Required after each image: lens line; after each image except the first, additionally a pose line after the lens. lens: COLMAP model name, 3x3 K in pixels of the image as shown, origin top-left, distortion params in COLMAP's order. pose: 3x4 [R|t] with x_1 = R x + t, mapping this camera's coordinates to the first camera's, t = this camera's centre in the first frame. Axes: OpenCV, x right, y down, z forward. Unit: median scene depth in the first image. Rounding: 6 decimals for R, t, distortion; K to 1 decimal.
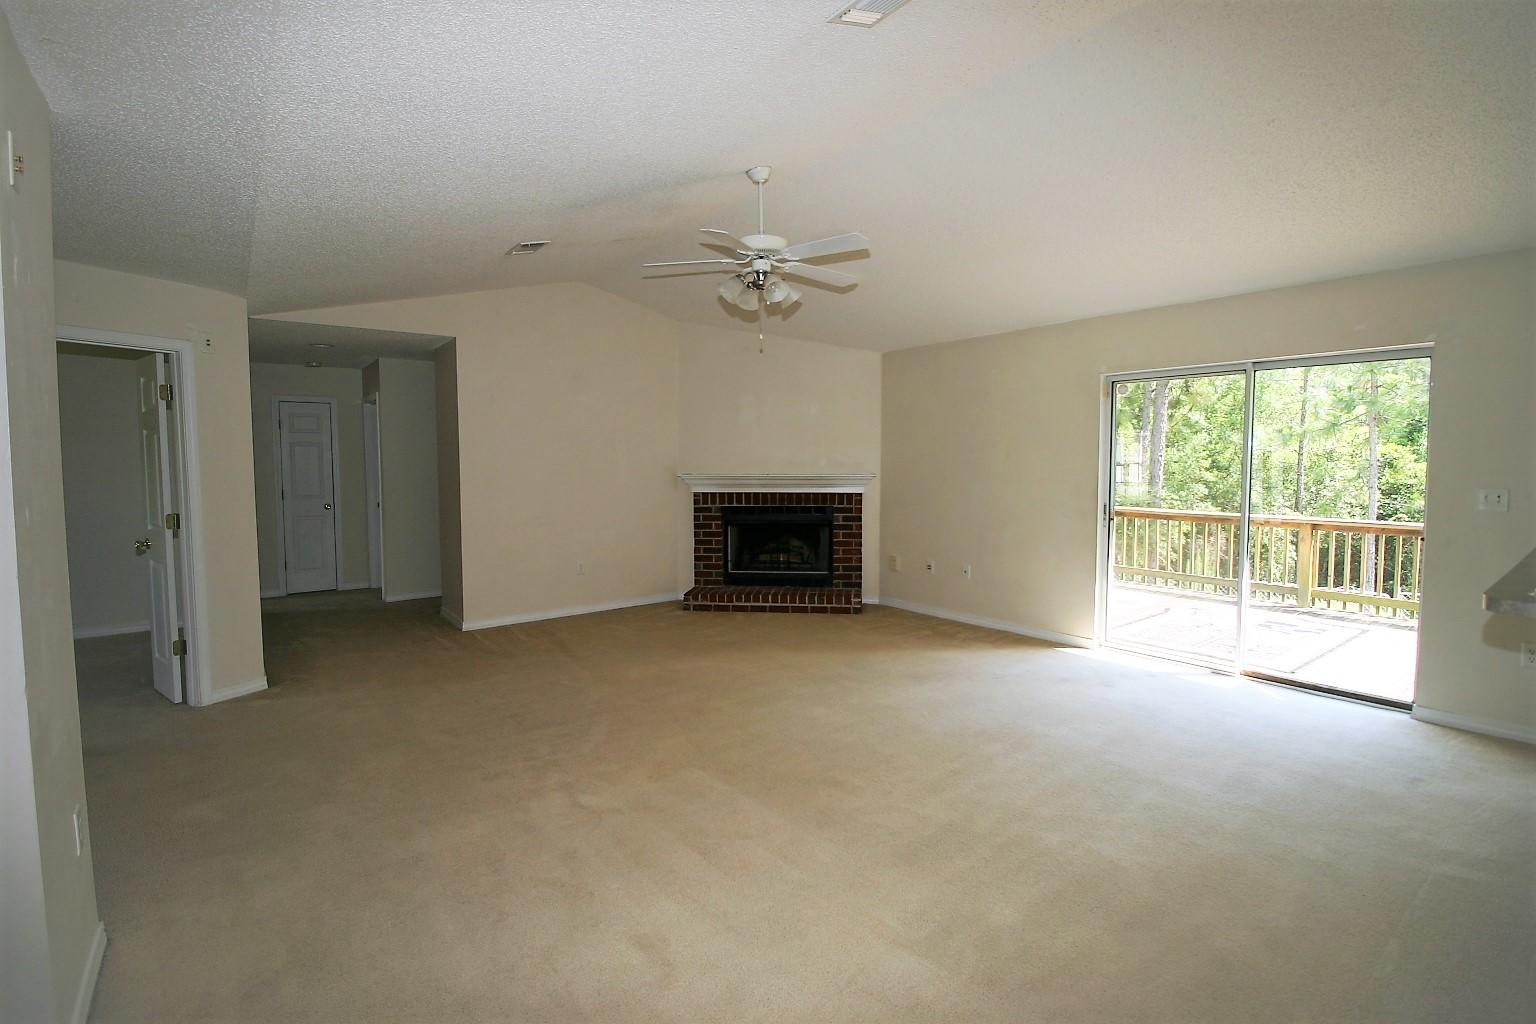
lens RADIAL K [[712.4, 0, 768.3], [0, 712.4, 513.1], [0, 0, 1]] dist [-0.004514, -0.001775]
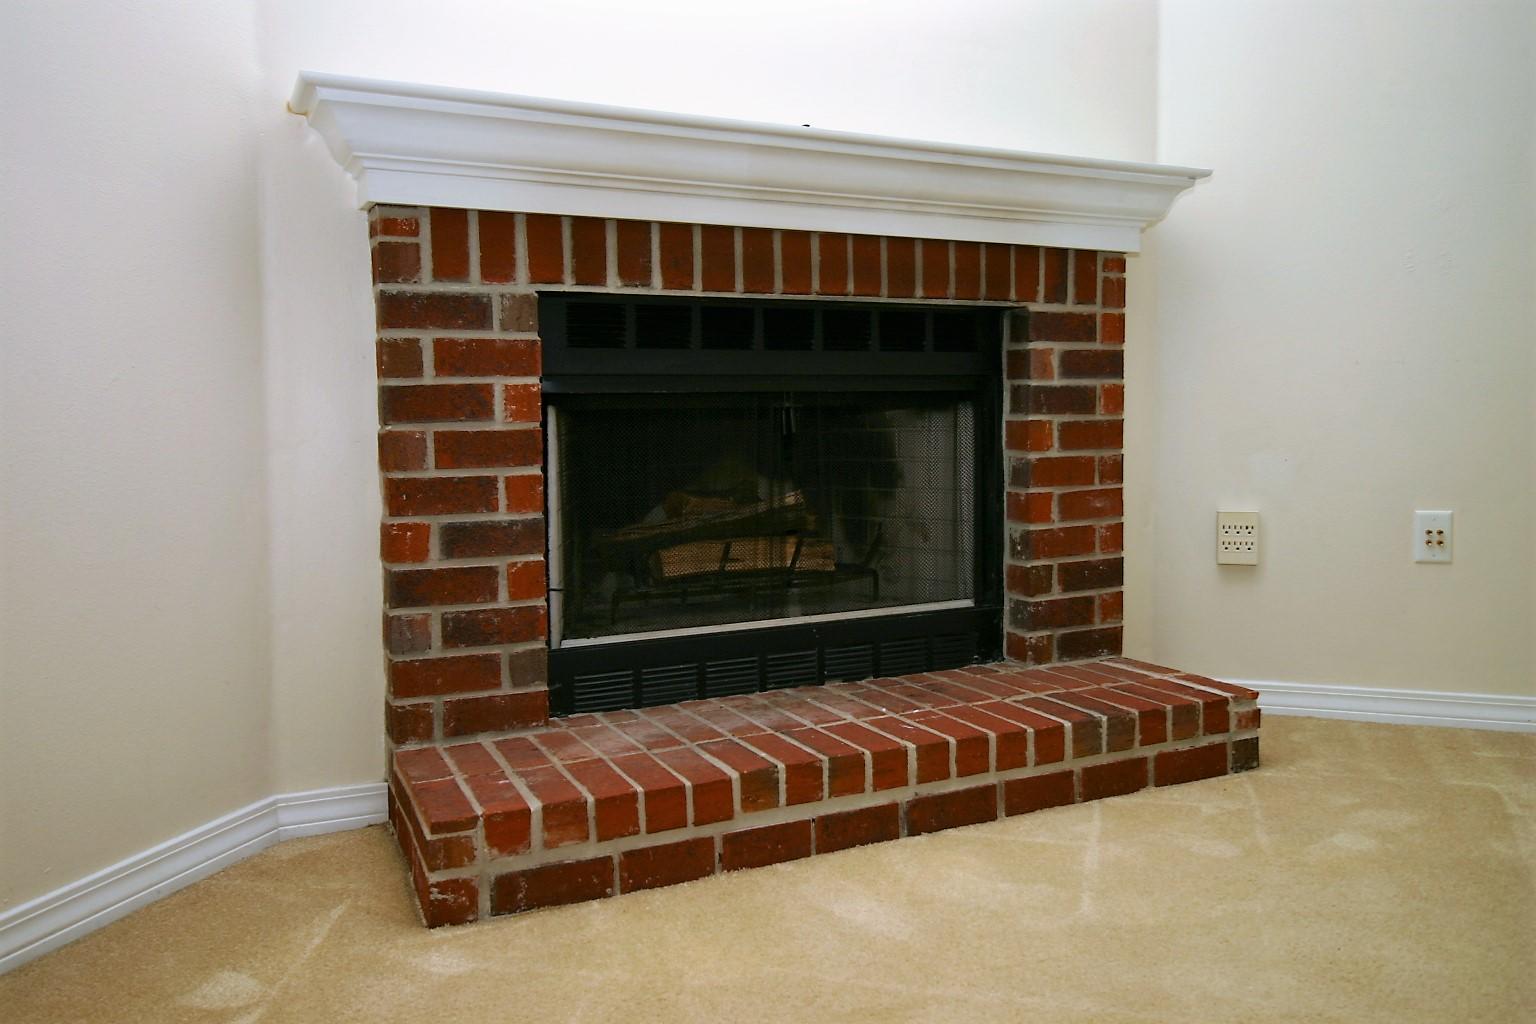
lens RADIAL K [[1204.3, 0, 766.7], [0, 1204.3, 508.7], [0, 0, 1]] dist [0.008706, 0.000899]
pose [[0.831759, -0.048563, 0.553008, -0.191417], [0.046174, 0.998767, 0.018259, 0.042908], [-0.553213, 0.010348, 0.832976, 0.713089]]
